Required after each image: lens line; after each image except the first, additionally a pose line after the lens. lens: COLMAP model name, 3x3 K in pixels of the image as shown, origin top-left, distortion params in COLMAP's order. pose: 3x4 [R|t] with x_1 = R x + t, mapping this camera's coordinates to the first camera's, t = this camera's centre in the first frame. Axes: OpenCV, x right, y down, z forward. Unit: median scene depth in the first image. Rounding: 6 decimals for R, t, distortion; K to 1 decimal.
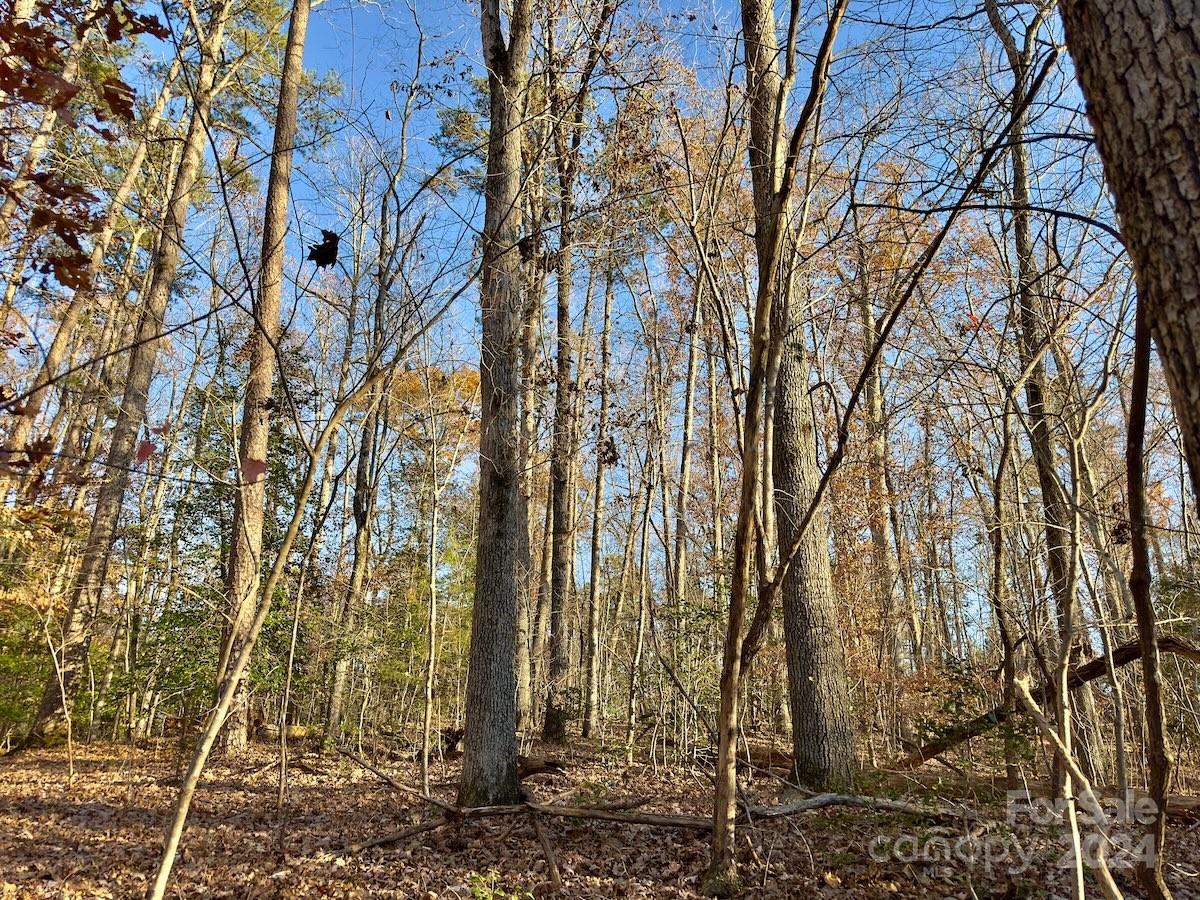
lens RADIAL K [[838.5, 0, 600.8], [0, 838.5, 449.0], [0, 0, 1]] dist [0.002725, 0.000458]
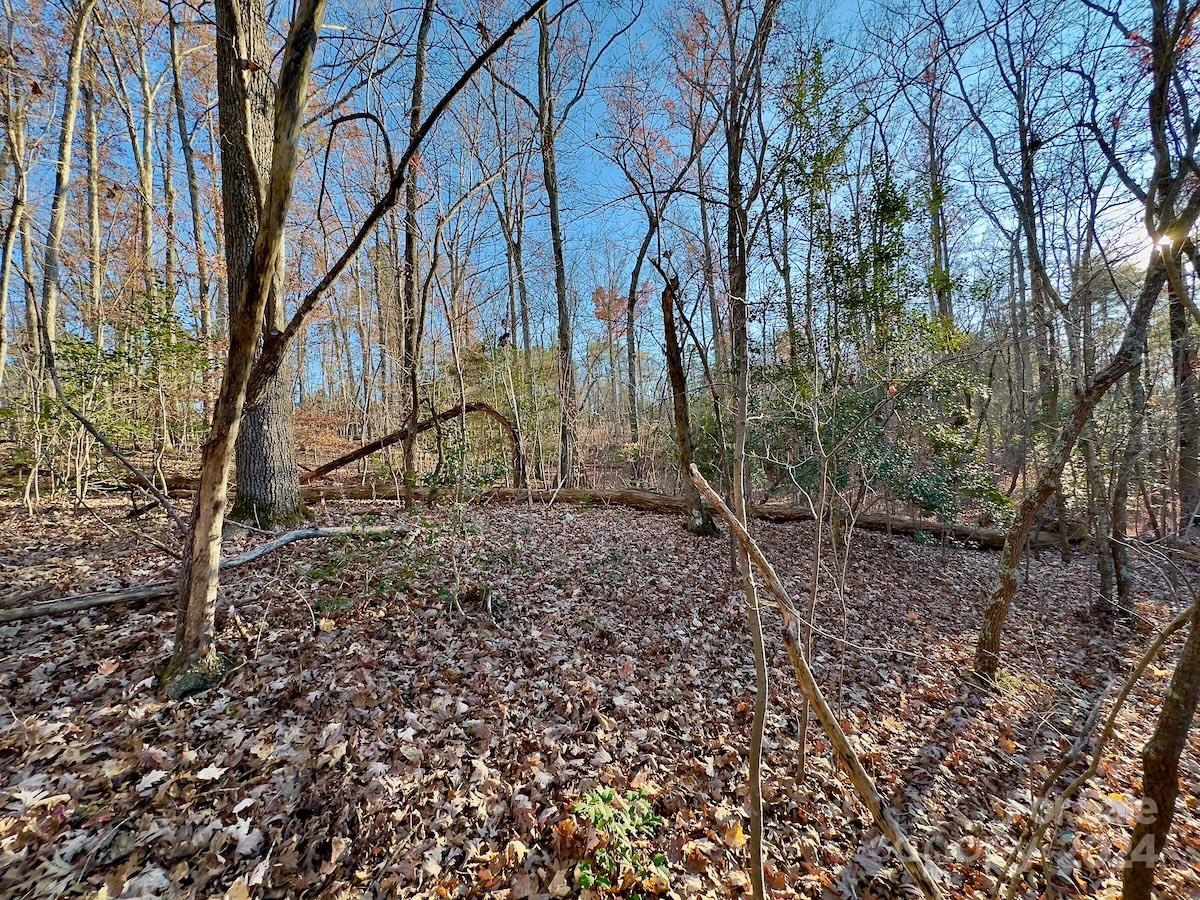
lens RADIAL K [[477.9, 0, 603.9], [0, 477.9, 449.9], [0, 0, 1]] dist [0.001553, -0.000468]
pose [[0.573652, -0.023522, 0.818761, -0.008549], [-0.247520, 0.947878, 0.200653, 0.100241], [-0.780805, -0.317765, 0.537930, 0.472538]]
